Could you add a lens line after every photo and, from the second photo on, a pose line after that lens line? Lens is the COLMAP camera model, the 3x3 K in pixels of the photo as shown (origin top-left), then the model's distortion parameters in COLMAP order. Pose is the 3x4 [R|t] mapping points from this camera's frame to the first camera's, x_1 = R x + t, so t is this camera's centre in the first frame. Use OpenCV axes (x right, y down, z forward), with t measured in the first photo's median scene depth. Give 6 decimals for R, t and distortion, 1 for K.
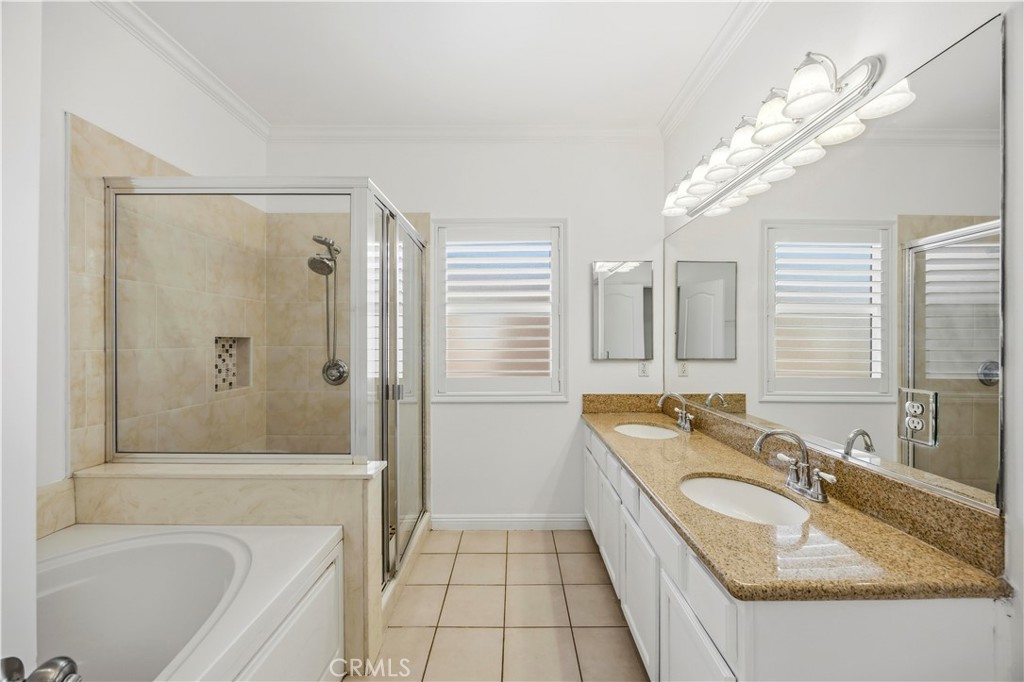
lens RADIAL K [[389.5, 0, 513.8], [0, 389.5, 341.1], [0, 0, 1]] dist [-0.006888, 0.000618]
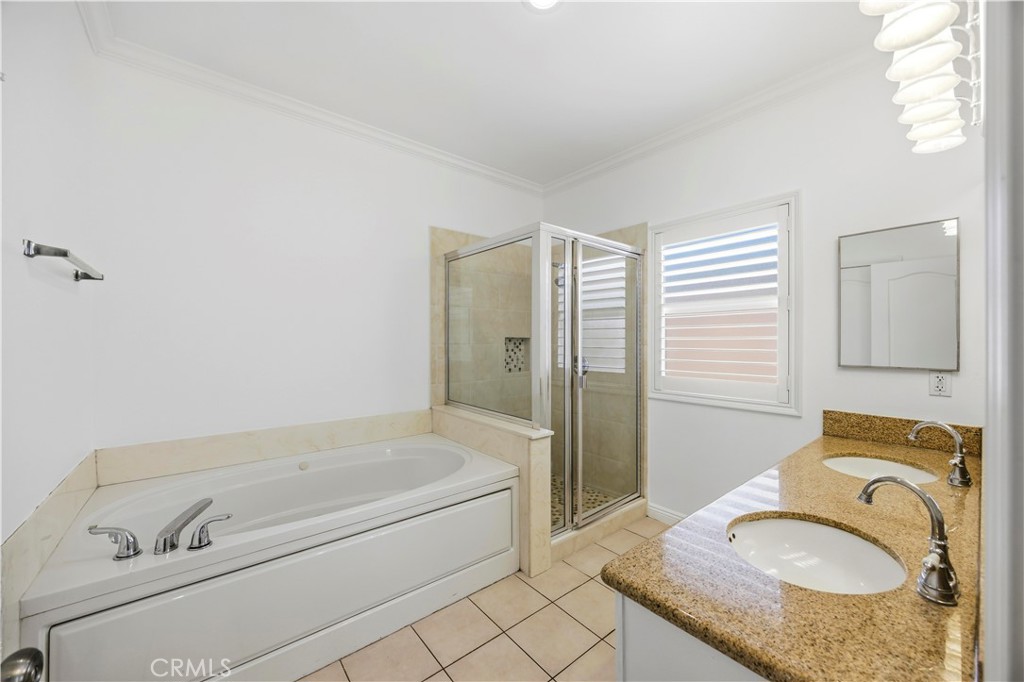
lens RADIAL K [[389.5, 0, 517.0], [0, 389.5, 339.2], [0, 0, 1]] dist [-0.006888, 0.000618]
pose [[0.636479, 0.001507, -0.771293, 0.434385], [-0.001689, 0.999998, 0.000560, -0.004562], [0.771292, 0.000947, 0.636480, 0.039934]]
